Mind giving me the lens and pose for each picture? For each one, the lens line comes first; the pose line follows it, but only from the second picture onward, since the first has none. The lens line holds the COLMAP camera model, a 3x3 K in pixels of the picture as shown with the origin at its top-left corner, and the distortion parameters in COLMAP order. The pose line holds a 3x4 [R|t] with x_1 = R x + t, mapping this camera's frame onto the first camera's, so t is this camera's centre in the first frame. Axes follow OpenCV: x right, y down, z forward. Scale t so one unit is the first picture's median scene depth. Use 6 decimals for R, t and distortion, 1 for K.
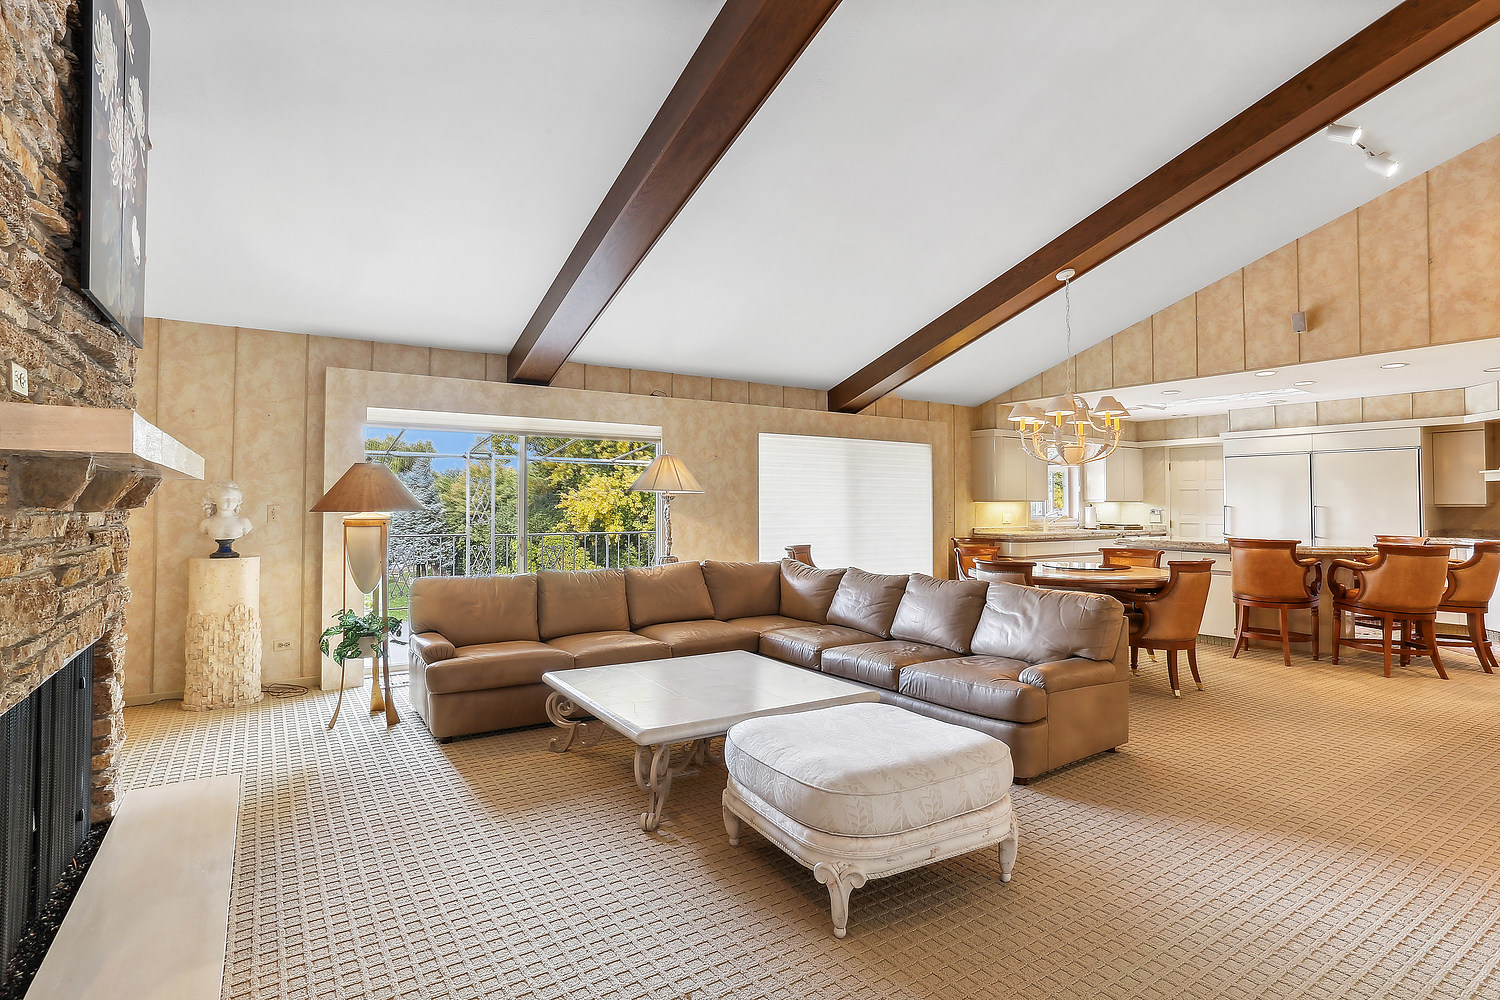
lens RADIAL K [[788.8, 0, 749.4], [0, 788.8, 485.9], [0, 0, 1]] dist [-0.025027, 0.037336]
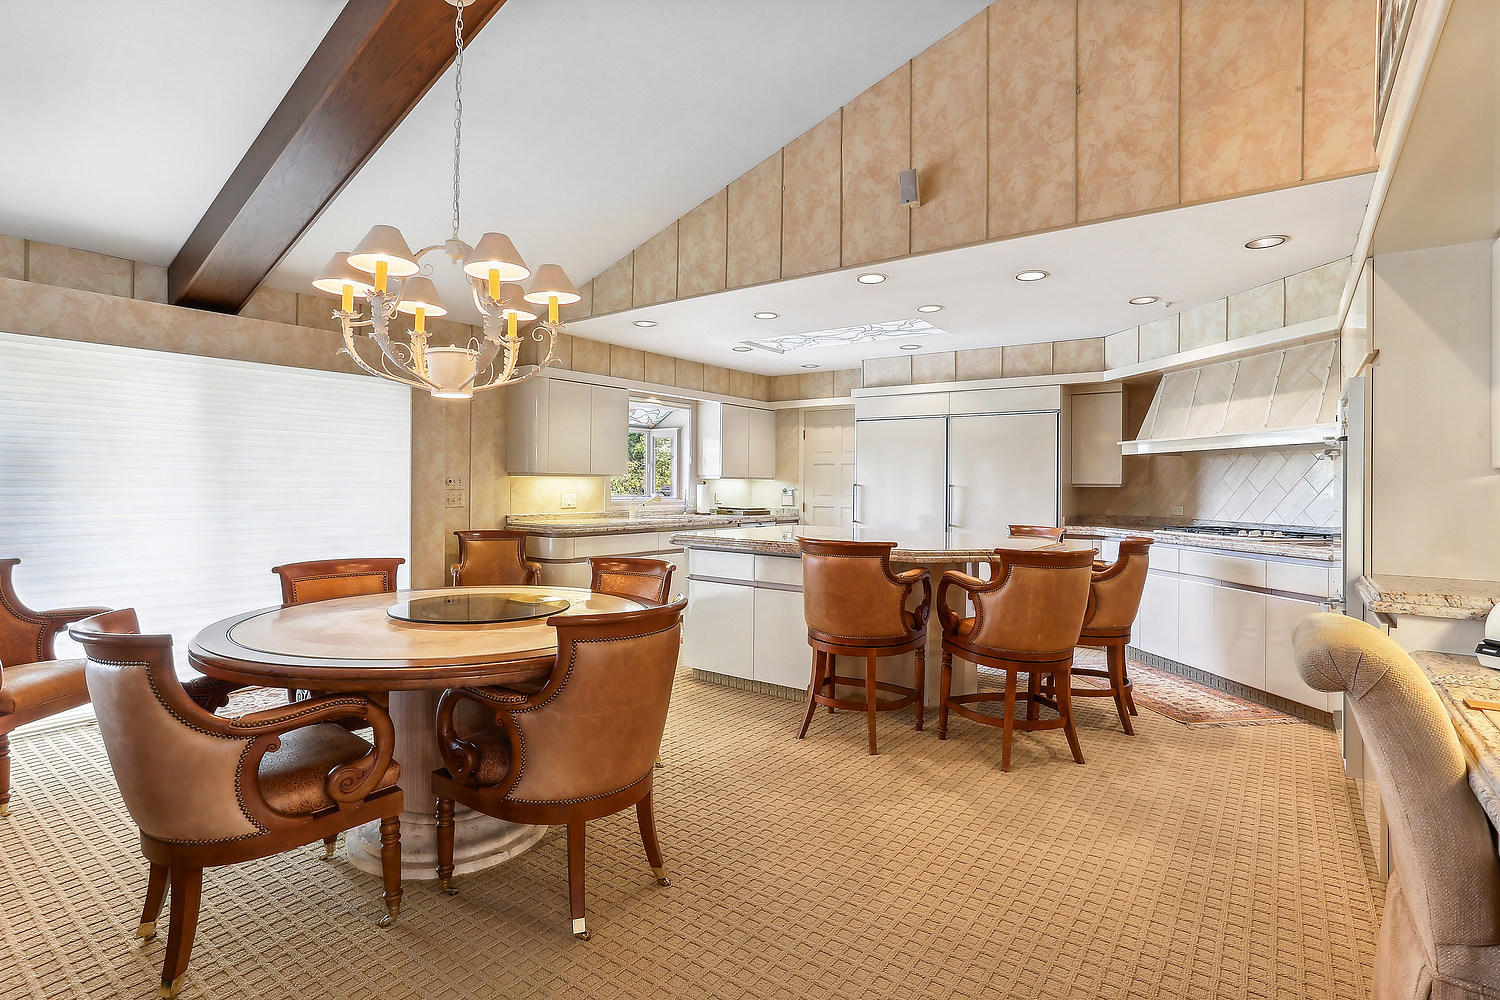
lens RADIAL K [[788.8, 0, 749.4], [0, 788.8, 485.9], [0, 0, 1]] dist [-0.025027, 0.037336]
pose [[0.945863, 0.006039, 0.324509, 0.370379], [-0.015238, 0.999551, 0.025813, 0.012341], [-0.324207, -0.029361, 0.945530, 0.436455]]
